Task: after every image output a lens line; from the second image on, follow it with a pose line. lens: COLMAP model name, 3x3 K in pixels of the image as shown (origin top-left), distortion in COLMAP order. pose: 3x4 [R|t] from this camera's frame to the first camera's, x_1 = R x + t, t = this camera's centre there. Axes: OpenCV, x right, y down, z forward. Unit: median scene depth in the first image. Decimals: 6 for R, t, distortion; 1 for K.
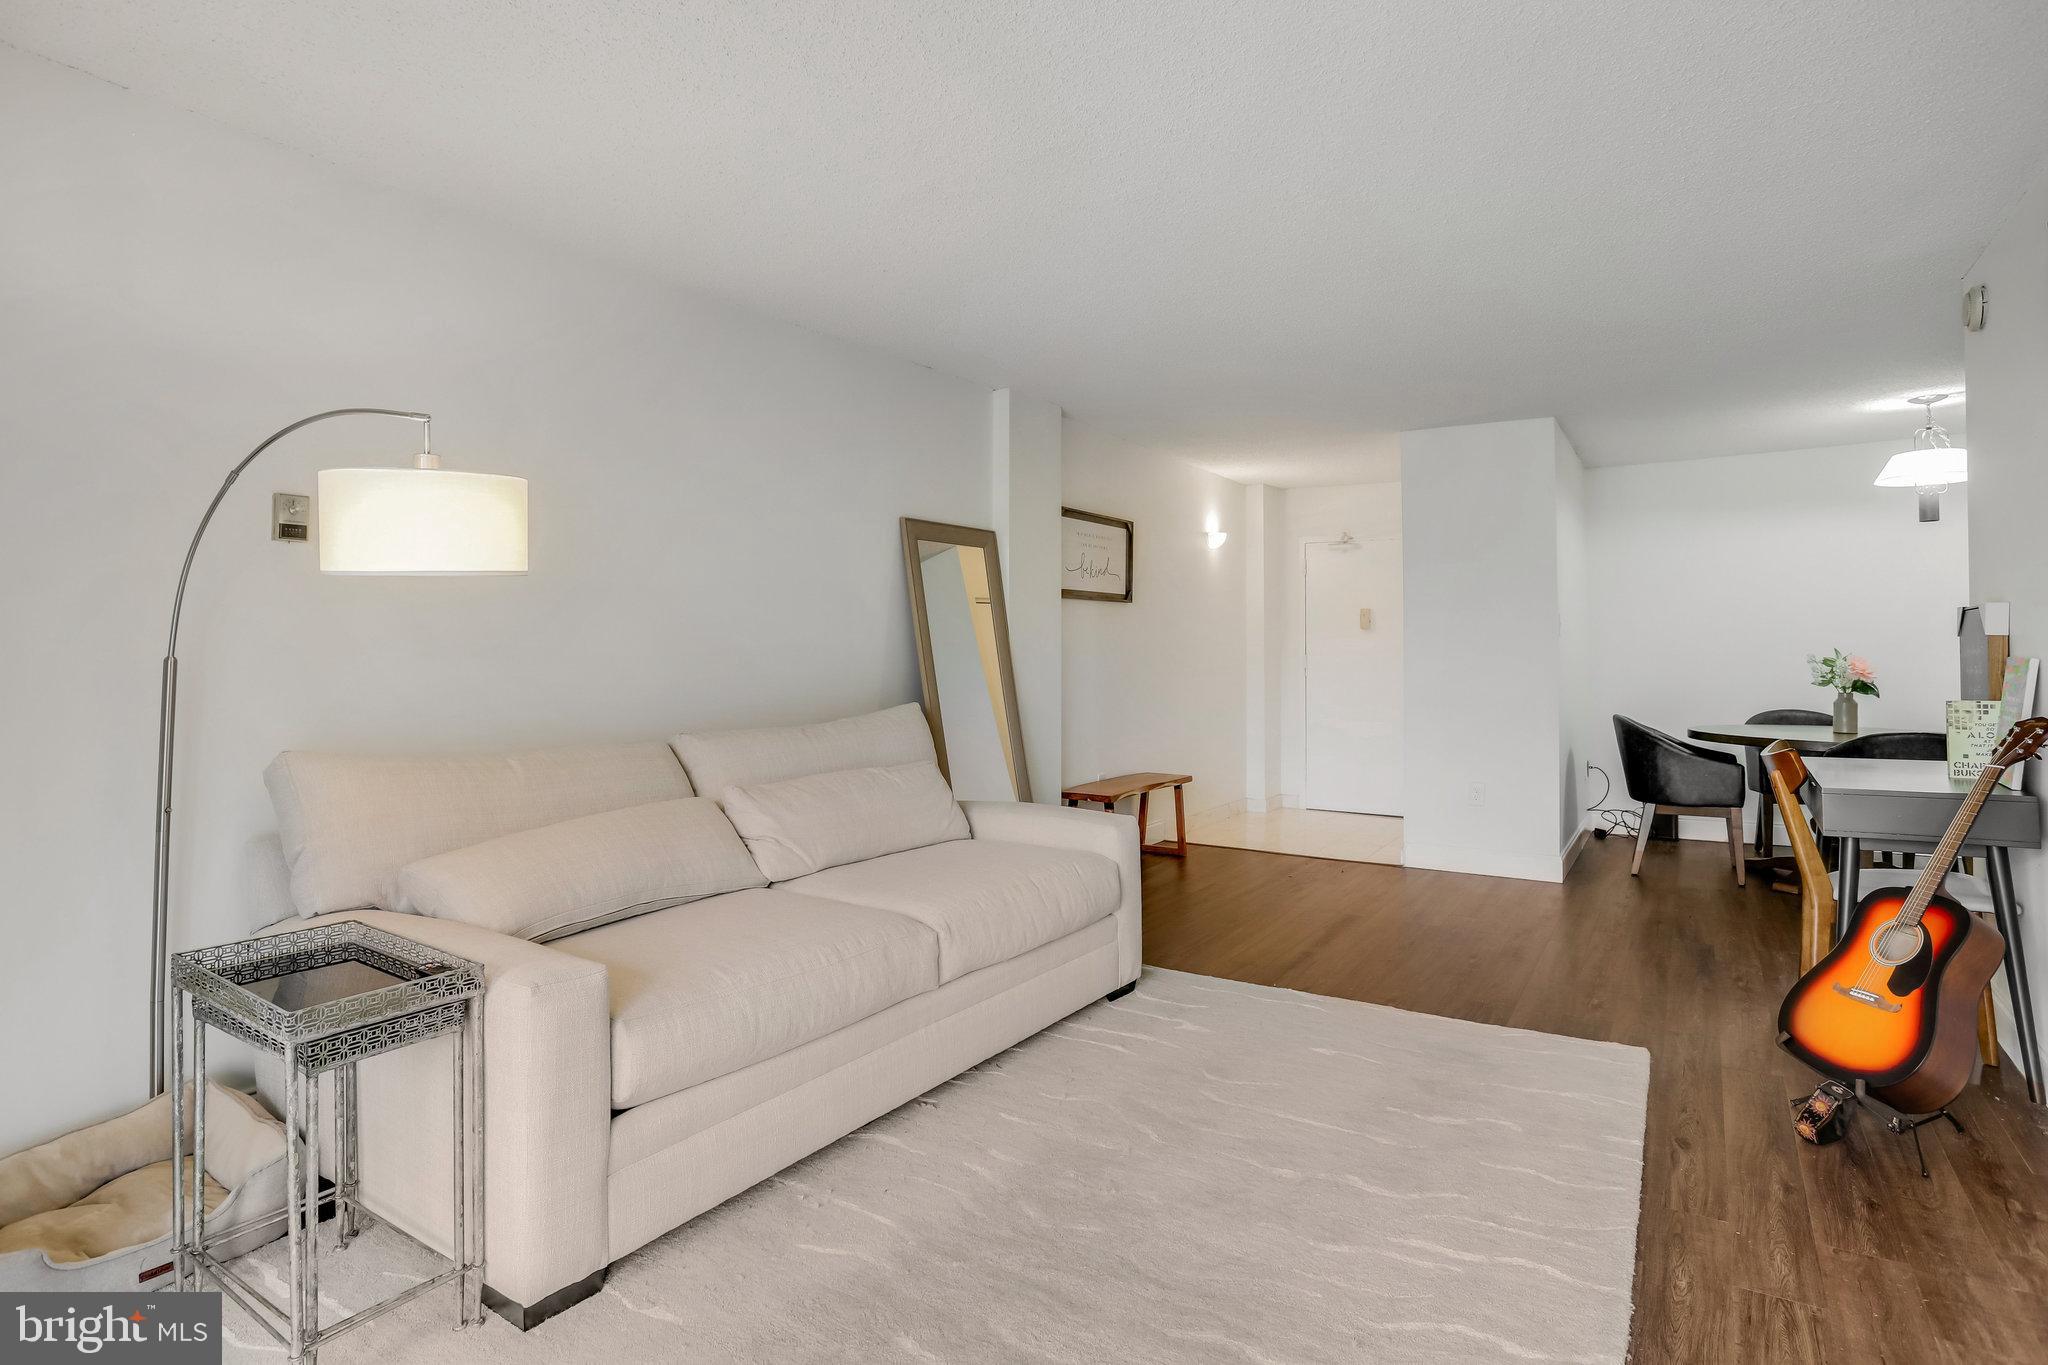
lens RADIAL K [[1153.1, 0, 1000.5], [0, 1153.1, 678.5], [0, 0, 1]] dist [-0.076583, 0.050685]
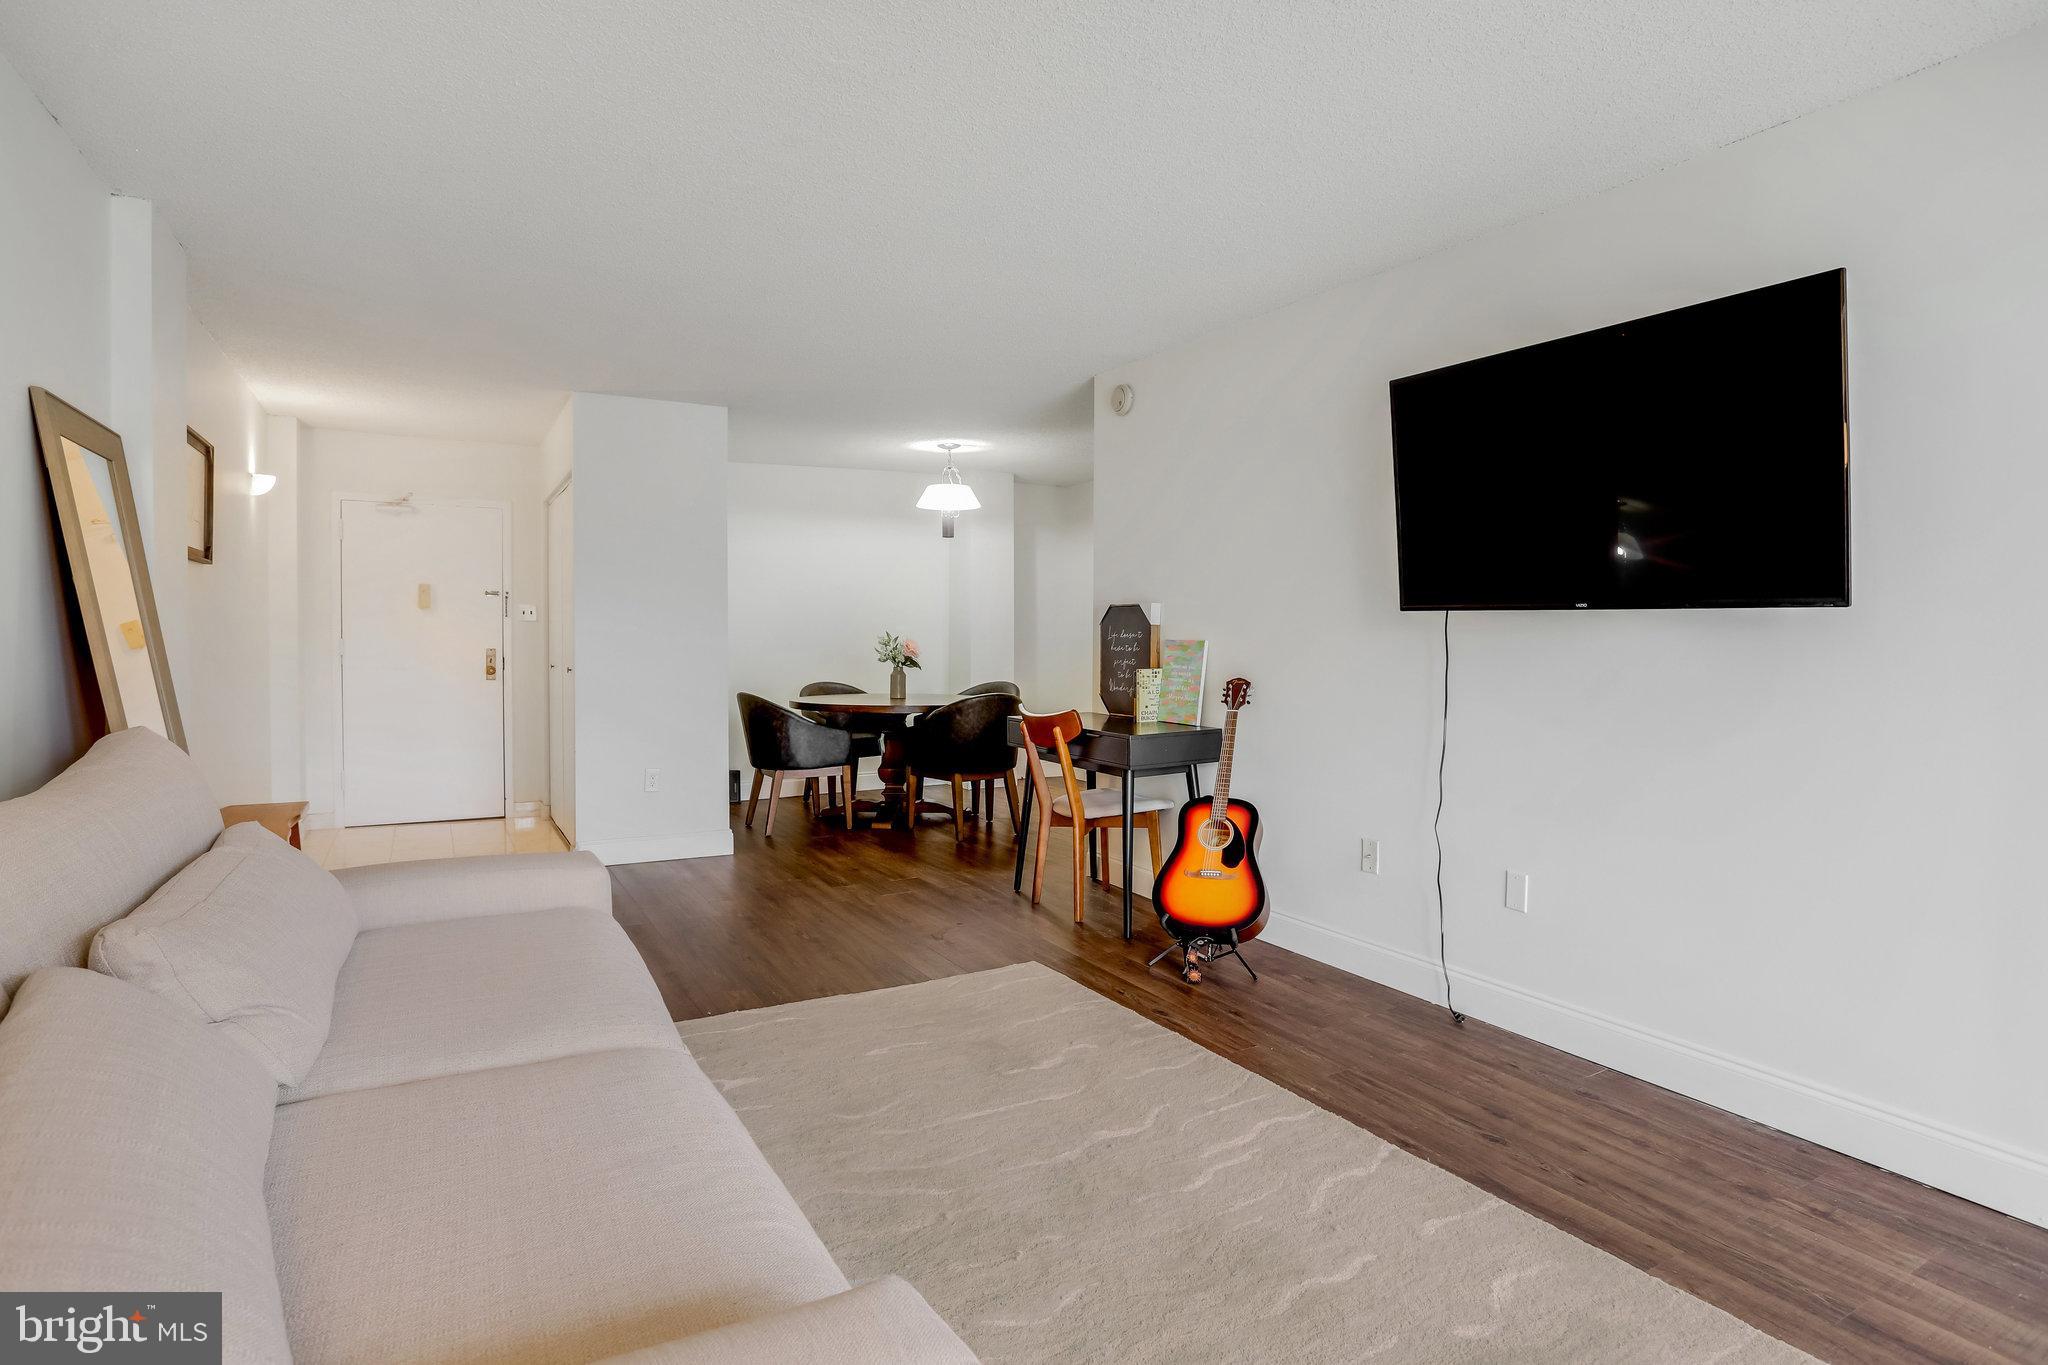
lens RADIAL K [[1120.8, 0, 1036.9], [0, 1120.8, 701.0], [0, 0, 1]] dist [-0.073913, 0.053100]
pose [[0.398592, -0.054128, 0.915530, -0.371598], [0.017365, 0.998523, 0.051475, -0.011591], [-0.916964, -0.004619, 0.398943, 0.366756]]
